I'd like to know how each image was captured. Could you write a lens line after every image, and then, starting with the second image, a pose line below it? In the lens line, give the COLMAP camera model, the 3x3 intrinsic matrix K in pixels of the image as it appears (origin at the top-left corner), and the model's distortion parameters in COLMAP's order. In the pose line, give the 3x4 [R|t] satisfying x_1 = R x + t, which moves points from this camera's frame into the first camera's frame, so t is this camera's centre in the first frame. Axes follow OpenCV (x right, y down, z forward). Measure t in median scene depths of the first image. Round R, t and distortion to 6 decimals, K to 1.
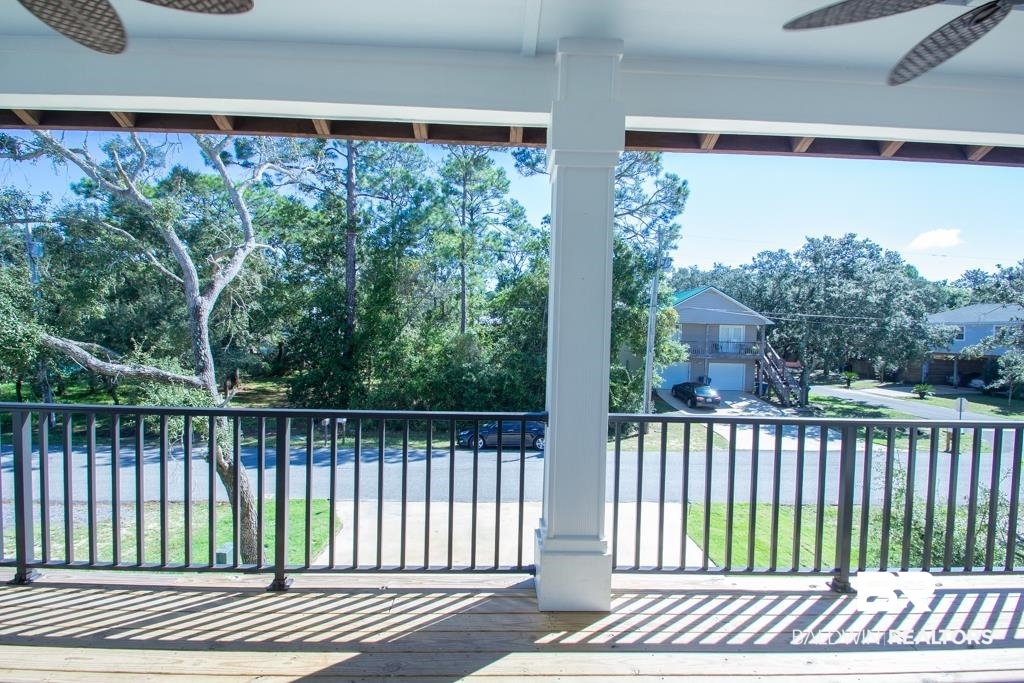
lens RADIAL K [[478.6, 0, 515.6], [0, 478.6, 348.8], [0, 0, 1]] dist [0.011804, -0.015679]
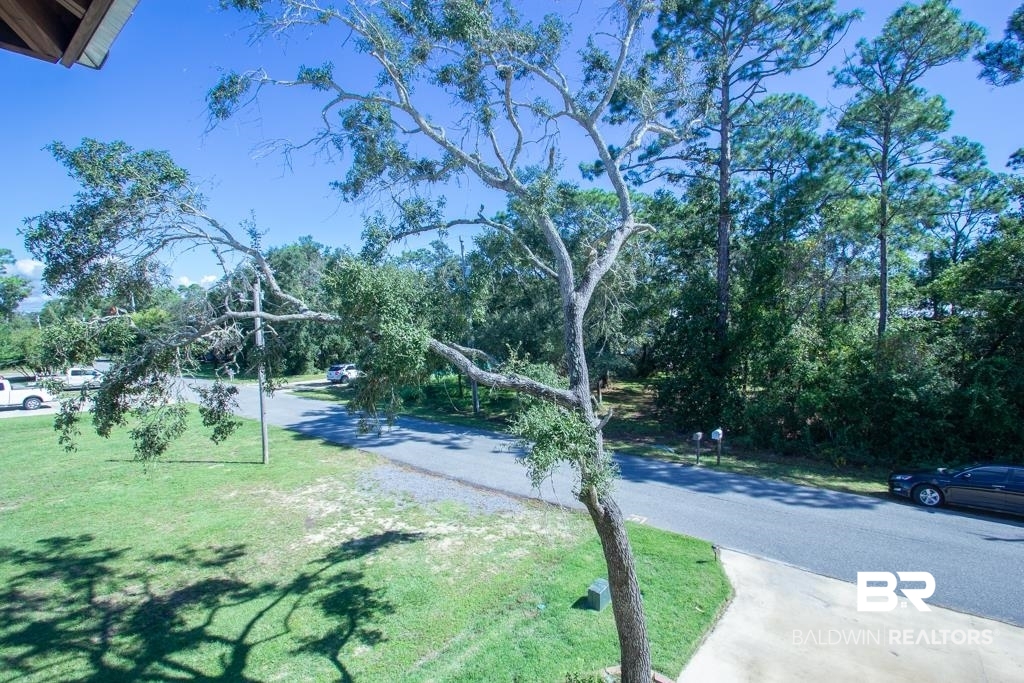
lens RADIAL K [[478.6, 0, 515.6], [0, 478.6, 348.8], [0, 0, 1]] dist [0.011804, -0.015679]
pose [[0.756363, 0.004505, -0.654137, -0.062120], [-0.004887, 0.999987, 0.001236, -0.003893], [0.654134, 0.002262, 0.756375, 0.098861]]
